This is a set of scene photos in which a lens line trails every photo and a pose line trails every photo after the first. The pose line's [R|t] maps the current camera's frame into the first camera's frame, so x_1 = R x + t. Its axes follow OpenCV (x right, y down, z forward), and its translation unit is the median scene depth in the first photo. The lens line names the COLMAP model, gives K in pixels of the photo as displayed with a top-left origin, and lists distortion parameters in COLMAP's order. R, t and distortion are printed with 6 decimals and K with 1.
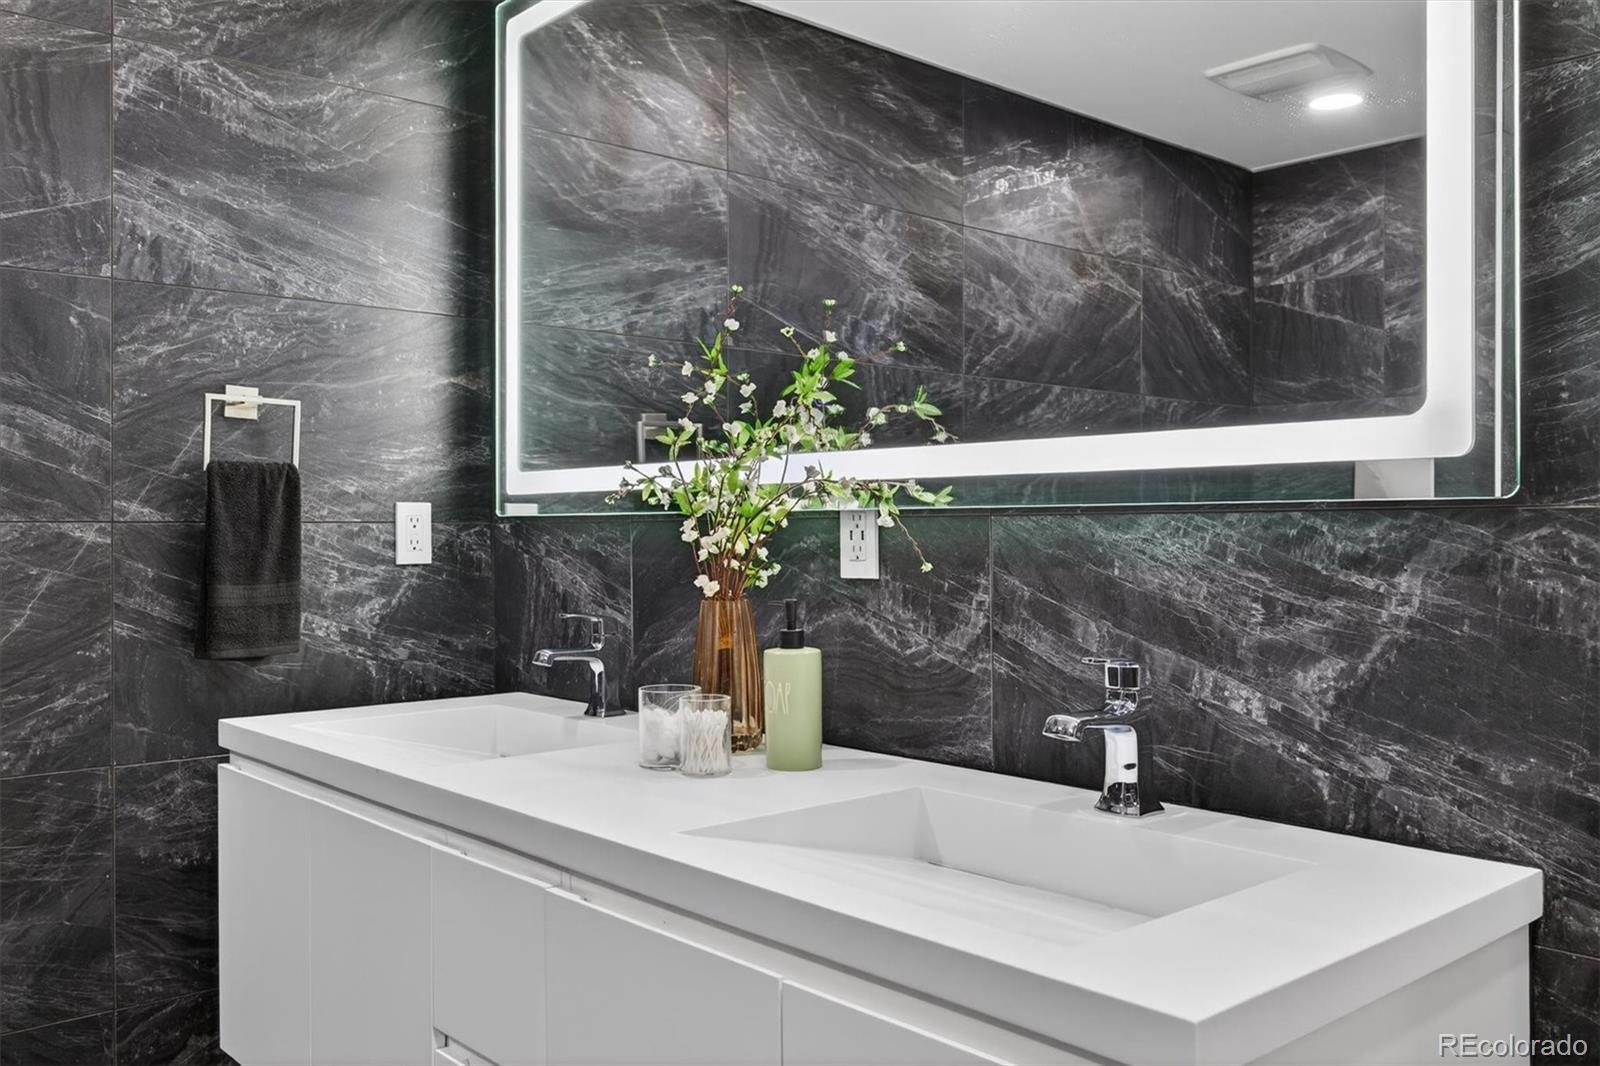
lens RADIAL K [[1326.3, 0, 800.0], [0, 1326.3, 533.0], [0, 0, 1]] dist [-0.044316, 0.022689]
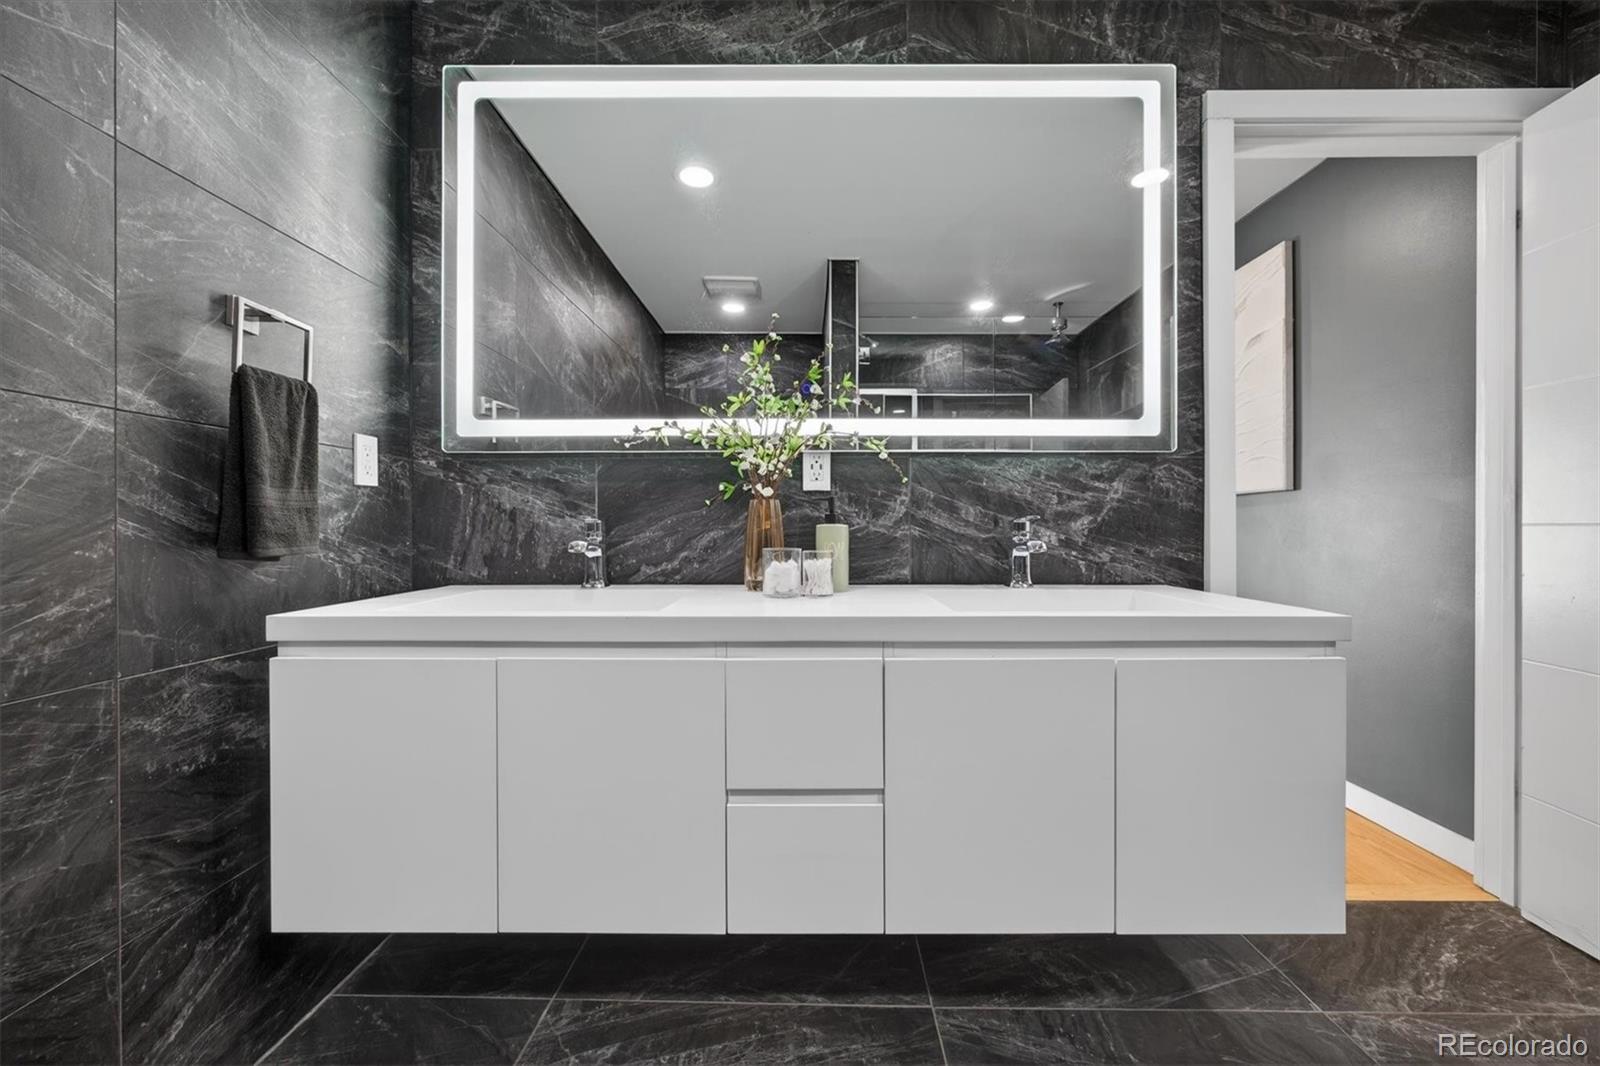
lens RADIAL K [[632.9, 0, 800.0], [0, 632.9, 533.0], [0, 0, 1]] dist [-0.025037, 0.006487]
pose [[0.672114, -0.003404, 0.740440, -0.526575], [-0.000921, 0.999985, 0.005433, 0.074753], [-0.740447, -0.004334, 0.672101, 0.364926]]
